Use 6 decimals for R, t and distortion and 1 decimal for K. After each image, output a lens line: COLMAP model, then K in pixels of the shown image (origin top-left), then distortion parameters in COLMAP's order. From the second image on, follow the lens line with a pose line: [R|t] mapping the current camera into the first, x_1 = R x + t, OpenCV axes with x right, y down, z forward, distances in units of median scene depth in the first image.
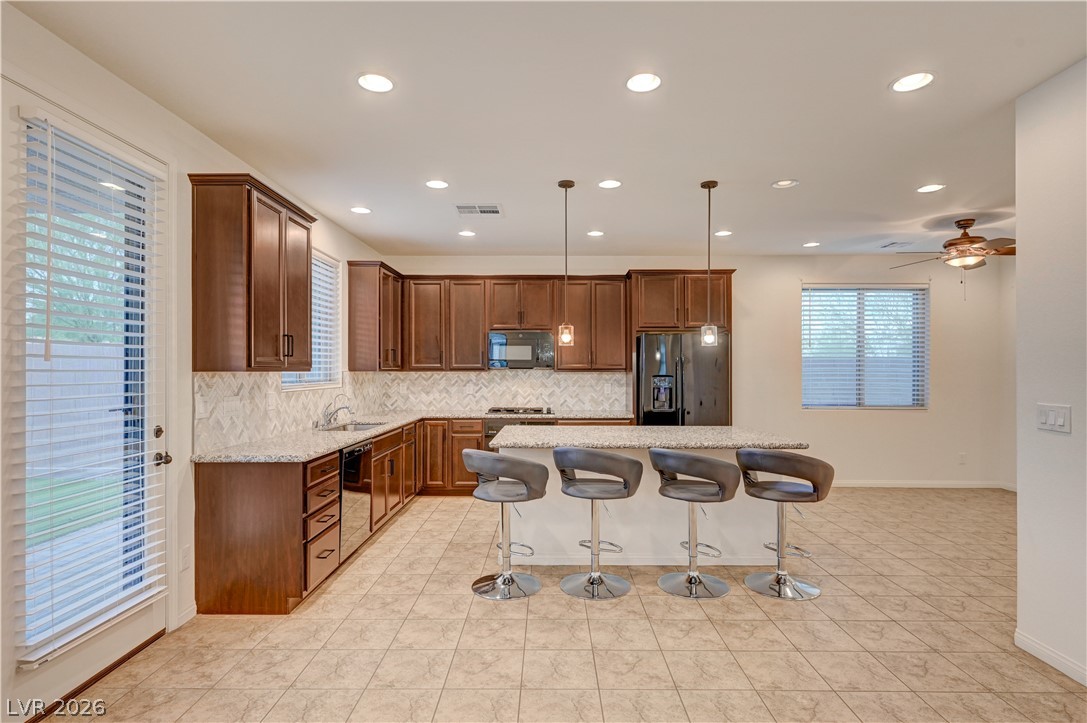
lens RADIAL K [[553.1, 0, 543.4], [0, 553.1, 366.4], [0, 0, 1]] dist [-0.002706, 0.002176]
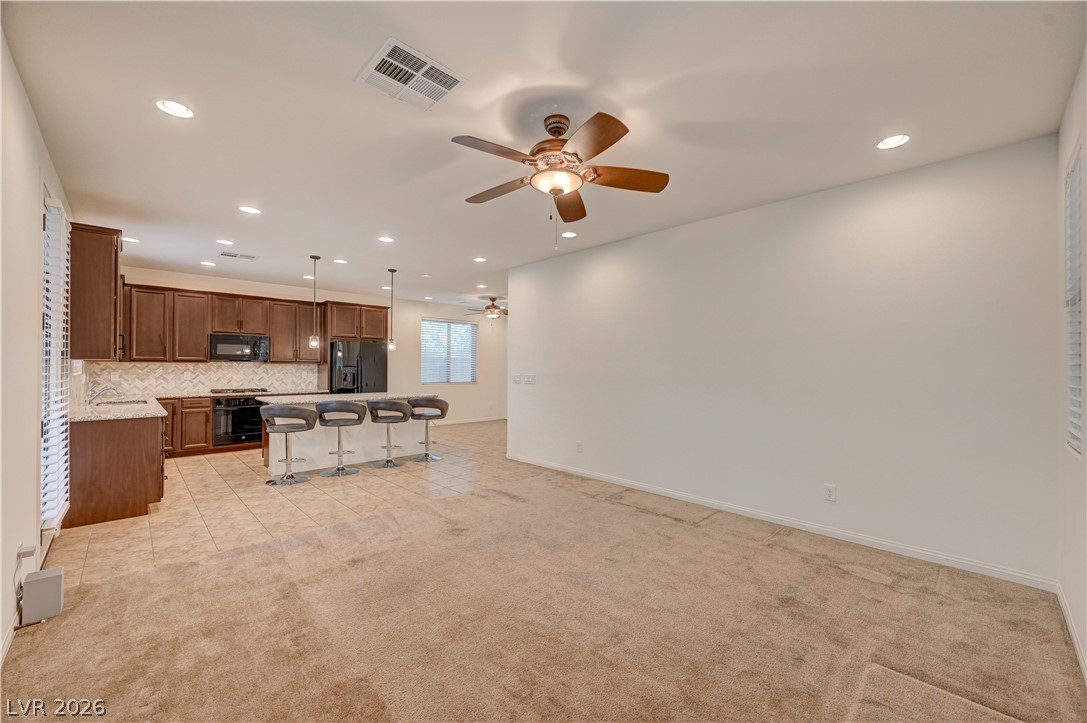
lens RADIAL K [[430.1, 0, 545.4], [0, 430.1, 364.8], [0, 0, 1]] dist [-0.000362, -0.000080]
pose [[0.711529, 0.007385, 0.702618, -0.299779], [-0.009985, 0.999950, -0.000399, 0.007478], [-0.702586, -0.006732, 0.711567, -0.379919]]
